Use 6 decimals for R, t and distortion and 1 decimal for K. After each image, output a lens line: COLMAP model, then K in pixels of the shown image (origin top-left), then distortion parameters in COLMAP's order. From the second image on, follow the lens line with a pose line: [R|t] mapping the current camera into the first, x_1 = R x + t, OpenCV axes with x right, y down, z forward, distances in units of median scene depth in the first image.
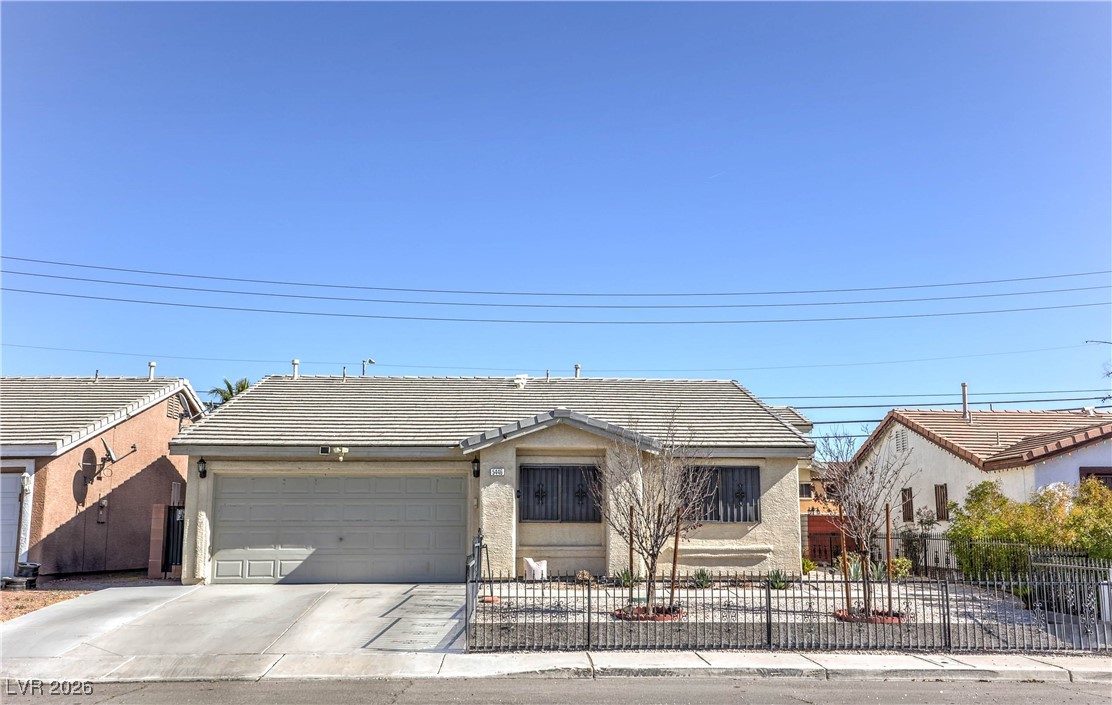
lens RADIAL K [[1063.7, 0, 556.0], [0, 1063.7, 352.5], [0, 0, 1]] dist [0.055886, 0.001900]
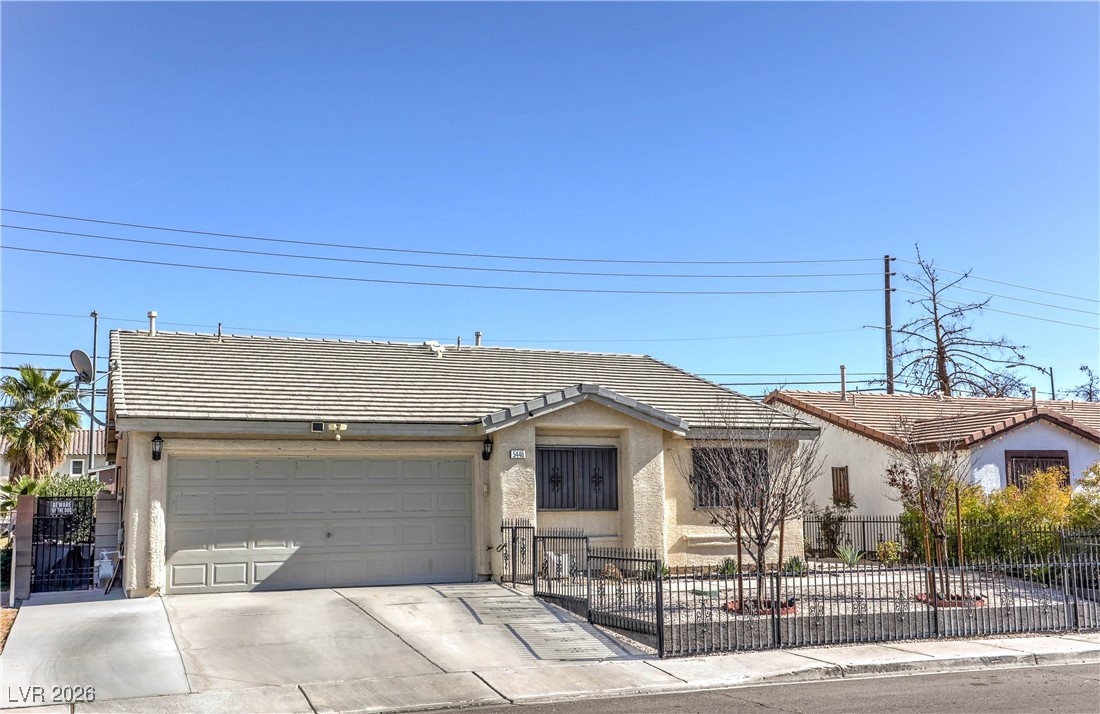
lens RADIAL K [[1195.5, 0, 550.0], [0, 1195.5, 357.0], [0, 0, 1]] dist [0.070517, -0.008111]
pose [[0.932576, 0.032022, 0.359550, -0.381183], [-0.043553, 0.998762, 0.024014, 0.008251], [-0.358336, -0.038054, 0.932817, 0.080409]]
